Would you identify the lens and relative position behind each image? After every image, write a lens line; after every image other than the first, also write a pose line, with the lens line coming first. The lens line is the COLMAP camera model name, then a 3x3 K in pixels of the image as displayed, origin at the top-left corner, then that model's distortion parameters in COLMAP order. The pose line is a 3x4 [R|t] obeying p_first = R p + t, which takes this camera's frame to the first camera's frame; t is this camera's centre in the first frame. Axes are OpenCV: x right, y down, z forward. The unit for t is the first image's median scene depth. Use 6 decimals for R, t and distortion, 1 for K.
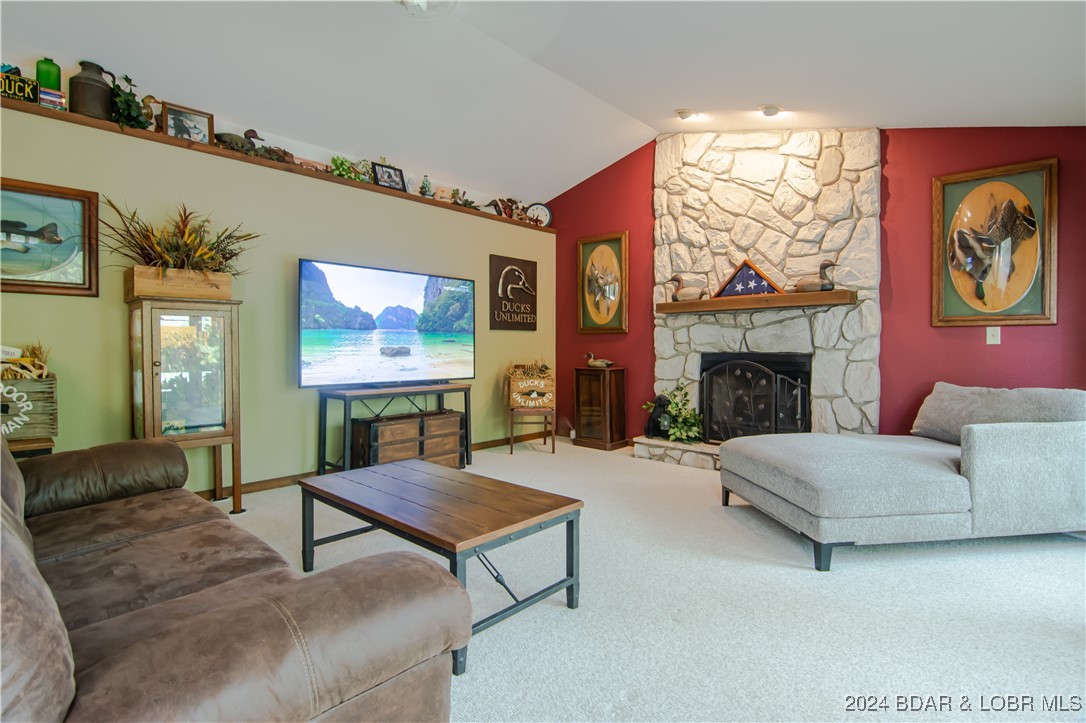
lens RADIAL K [[523.6, 0, 549.2], [0, 523.6, 354.0], [0, 0, 1]] dist [-0.004529, -0.000709]
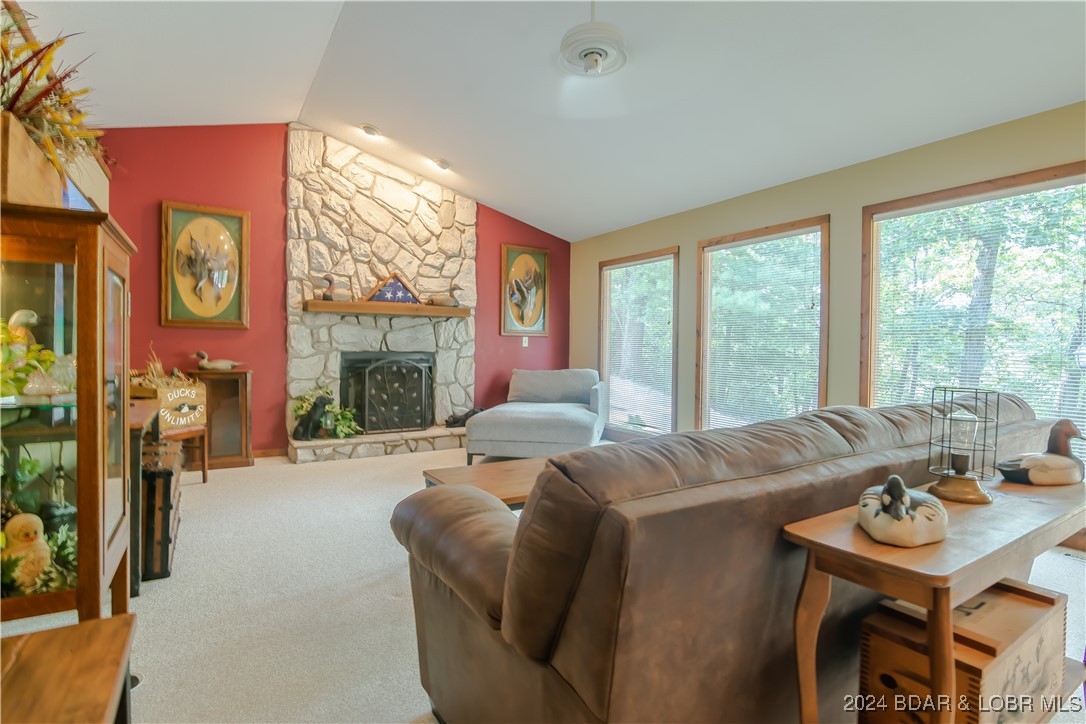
lens RADIAL K [[523.6, 0, 549.1], [0, 523.6, 358.2], [0, 0, 1]] dist [-0.004529, -0.000709]
pose [[0.272369, -0.011966, 0.962118, -0.627674], [0.005718, 0.999925, 0.010818, 0.001598], [-0.962176, 0.002555, 0.272417, 0.325348]]
